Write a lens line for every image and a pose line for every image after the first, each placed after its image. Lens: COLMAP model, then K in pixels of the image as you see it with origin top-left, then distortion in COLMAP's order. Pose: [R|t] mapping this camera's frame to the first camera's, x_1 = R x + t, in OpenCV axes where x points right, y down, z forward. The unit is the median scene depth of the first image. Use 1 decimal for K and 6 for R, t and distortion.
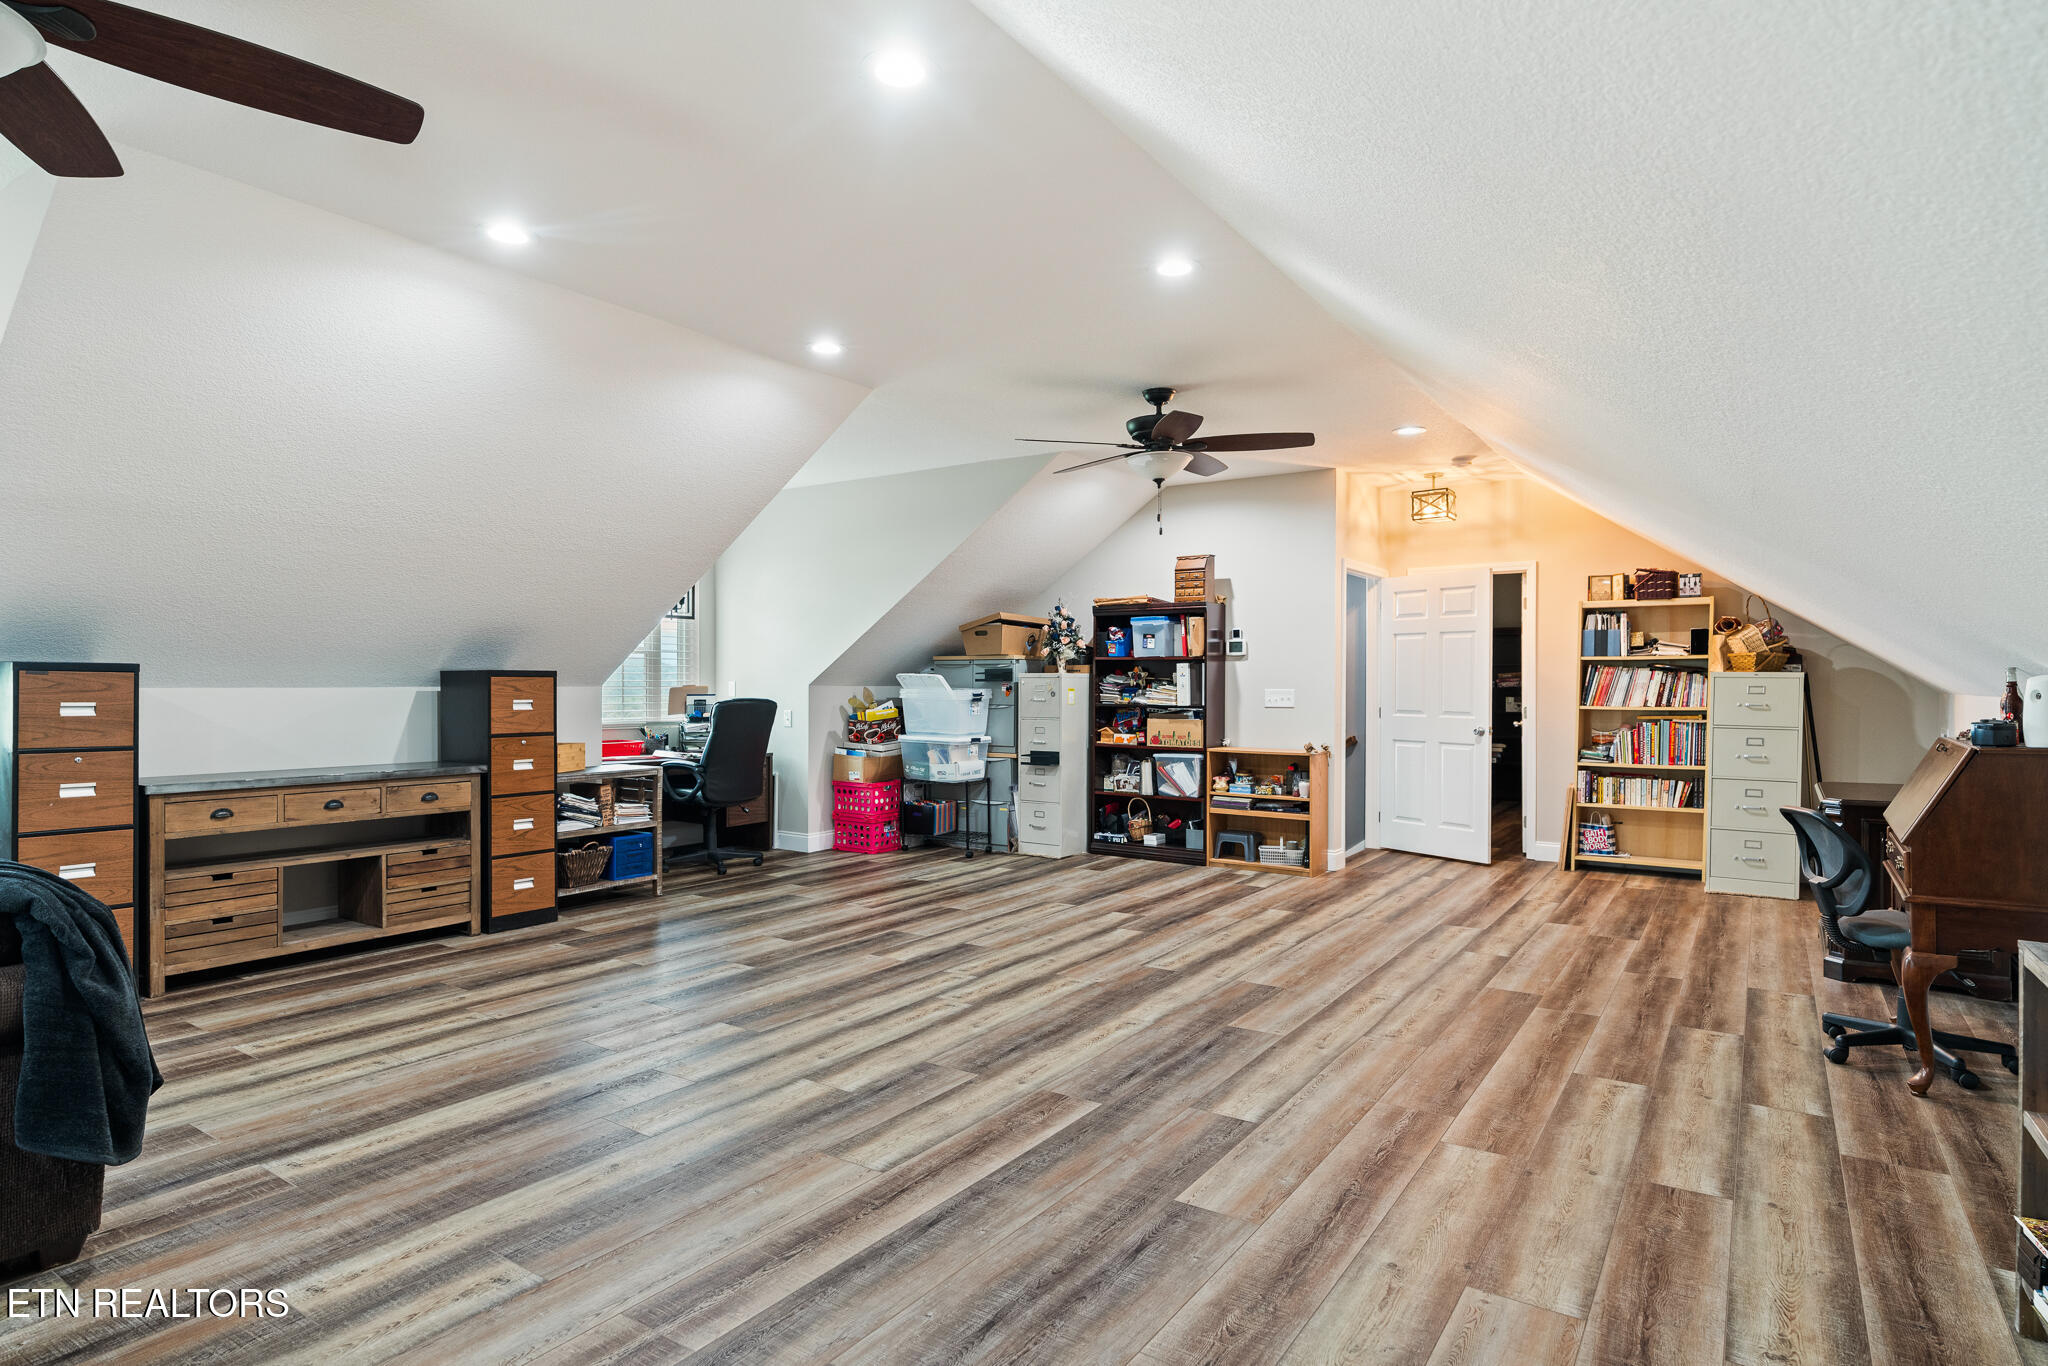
lens RADIAL K [[1120.3, 0, 1017.6], [0, 1120.3, 688.6], [0, 0, 1]] dist [0.000954, -0.000546]
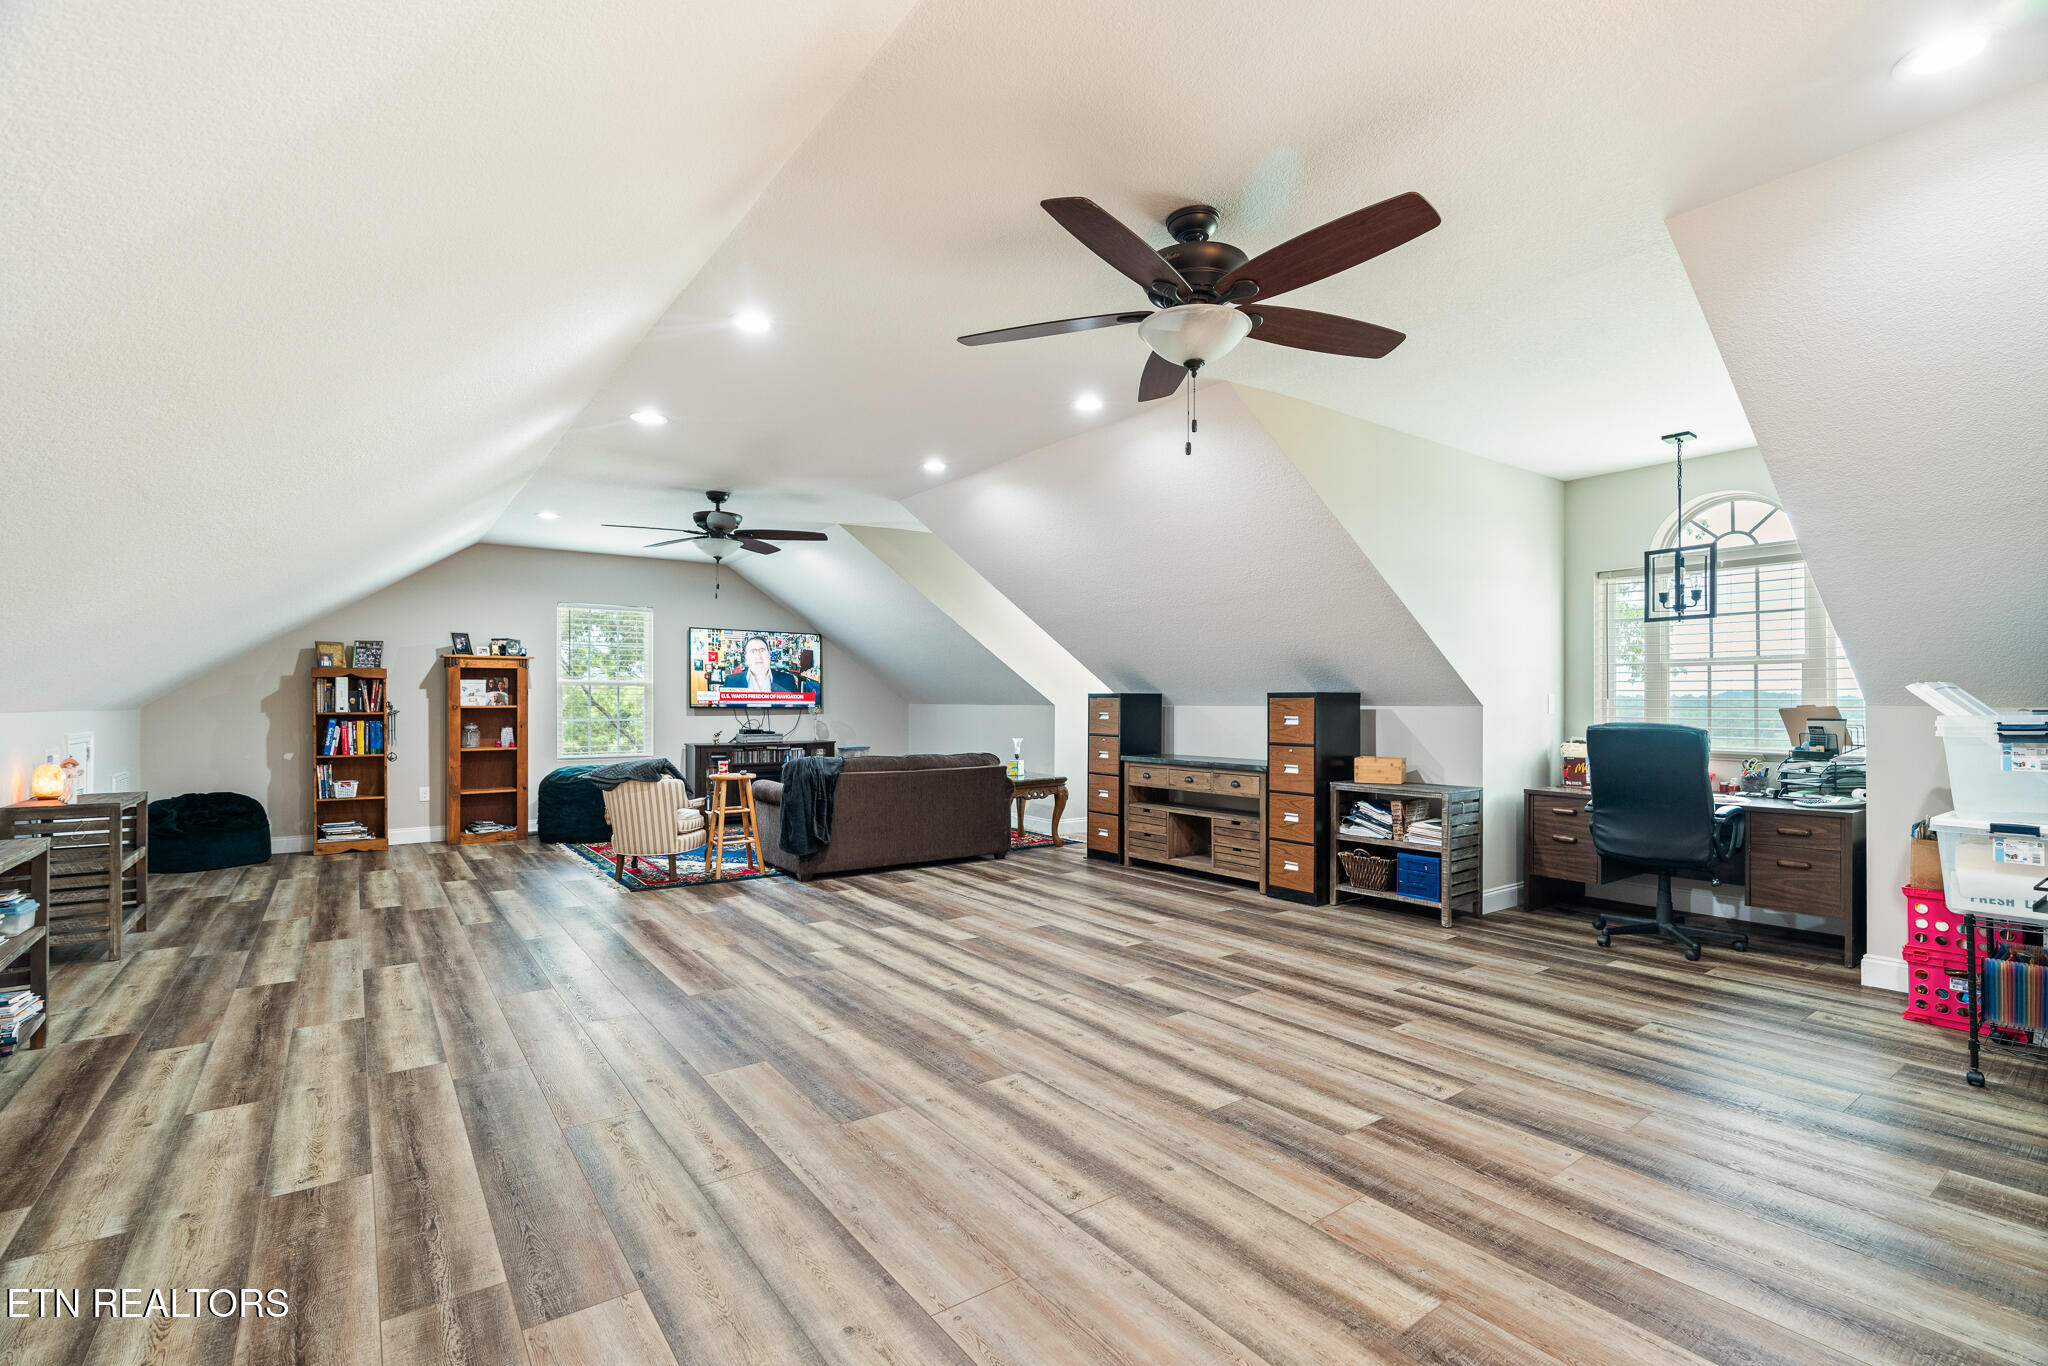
lens RADIAL K [[933.4, 0, 1015.6], [0, 933.4, 693.5], [0, 0, 1]] dist [-0.009252, 0.001693]
pose [[-0.351526, -0.014800, -0.936061, 0.862504], [-0.005312, 0.999890, -0.013814, 0.001963], [0.936163, 0.000116, -0.351567, 1.493851]]
